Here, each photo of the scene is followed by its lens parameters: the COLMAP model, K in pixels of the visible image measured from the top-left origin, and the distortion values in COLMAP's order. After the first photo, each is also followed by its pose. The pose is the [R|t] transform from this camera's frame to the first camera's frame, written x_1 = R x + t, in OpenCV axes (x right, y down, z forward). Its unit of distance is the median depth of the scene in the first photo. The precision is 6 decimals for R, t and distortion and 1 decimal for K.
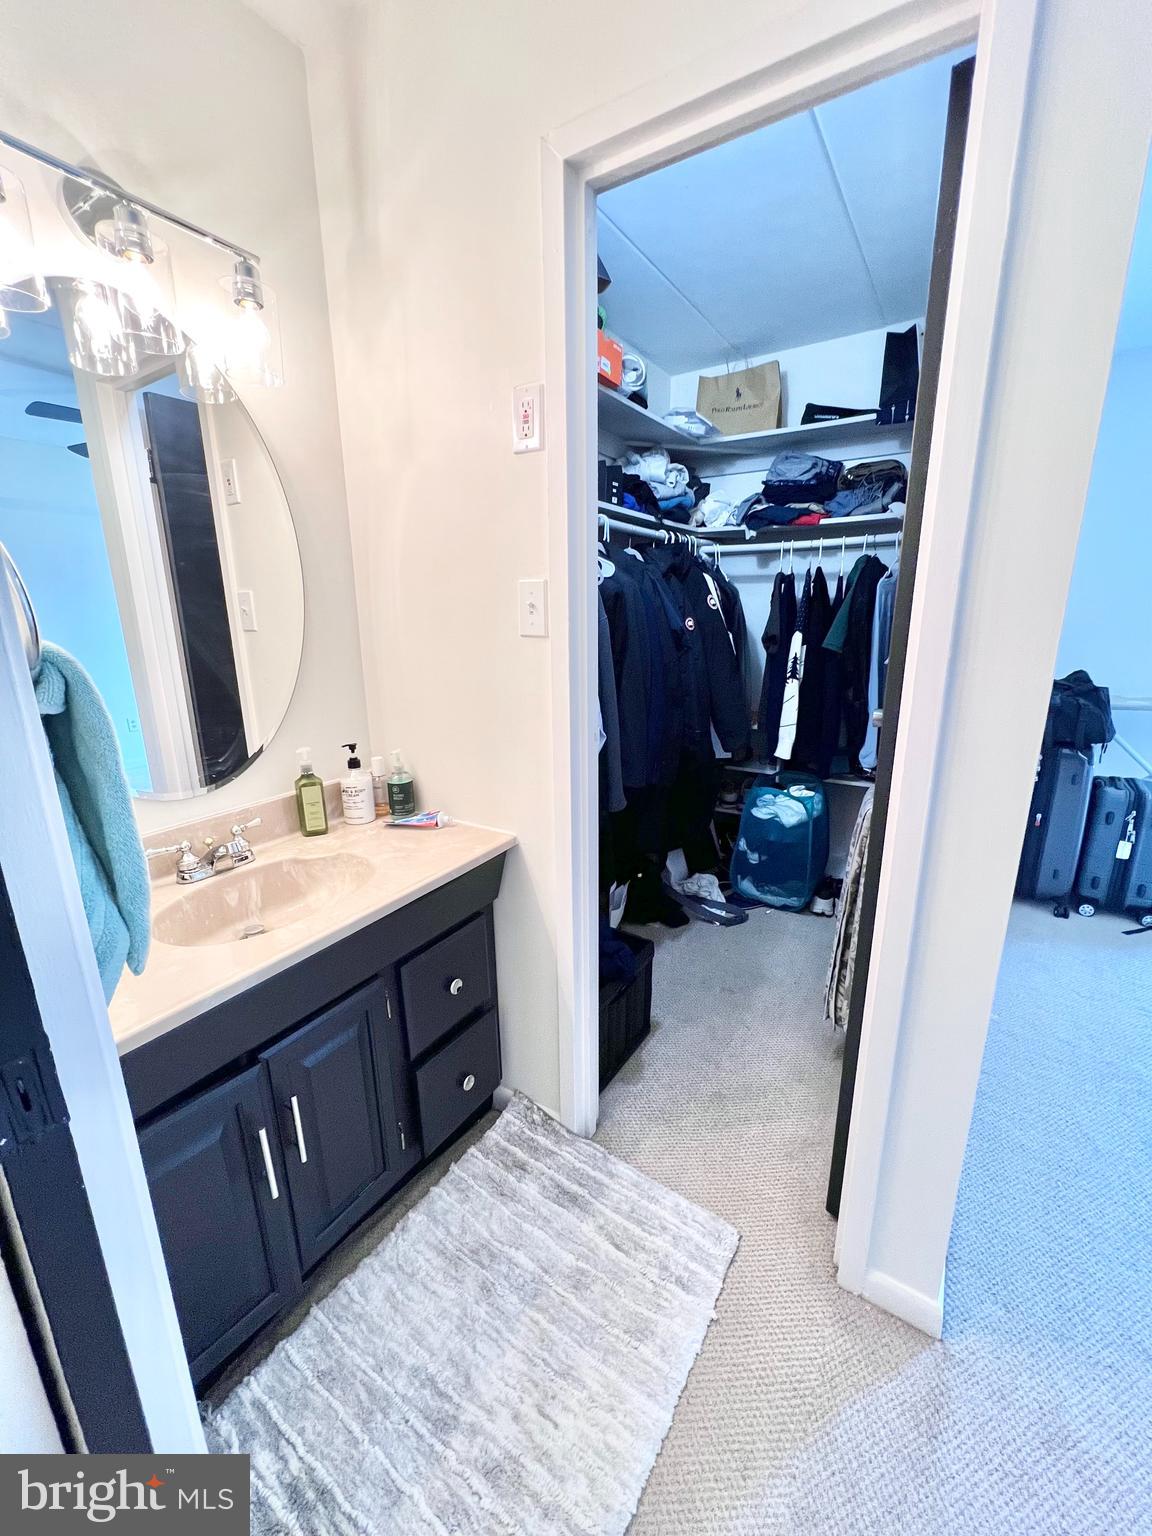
lens RADIAL K [[613.1, 0, 576.0], [0, 613.1, 768.0], [0, 0, 1]] dist [-0.002339, 0.000001]
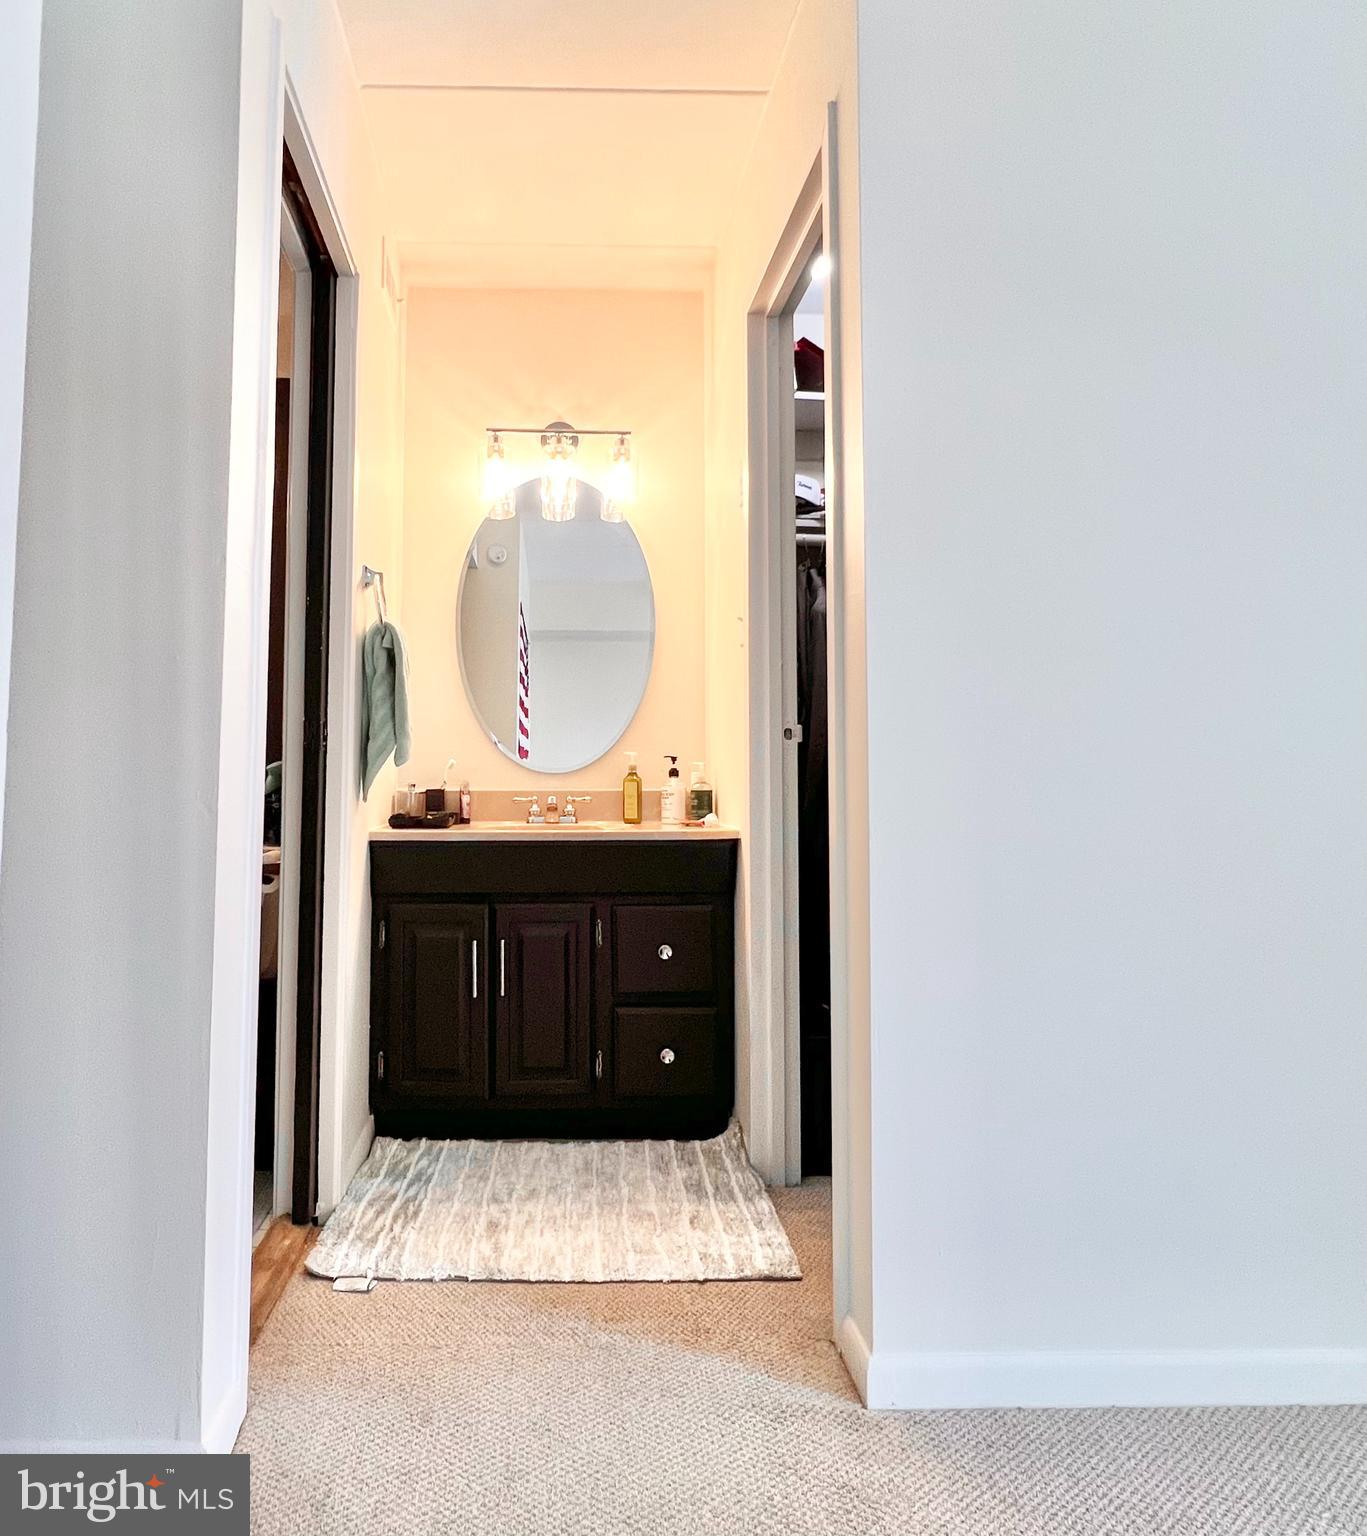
lens RADIAL K [[959.1, 0, 558.7], [0, 959.1, 729.5], [0, 0, 1]] dist [0.001668, 0.000010]
pose [[0.546016, -0.038707, -0.836880, 1.150153], [-0.219834, 0.957309, -0.187705, 0.331801], [0.808418, 0.286465, 0.514197, -0.167925]]
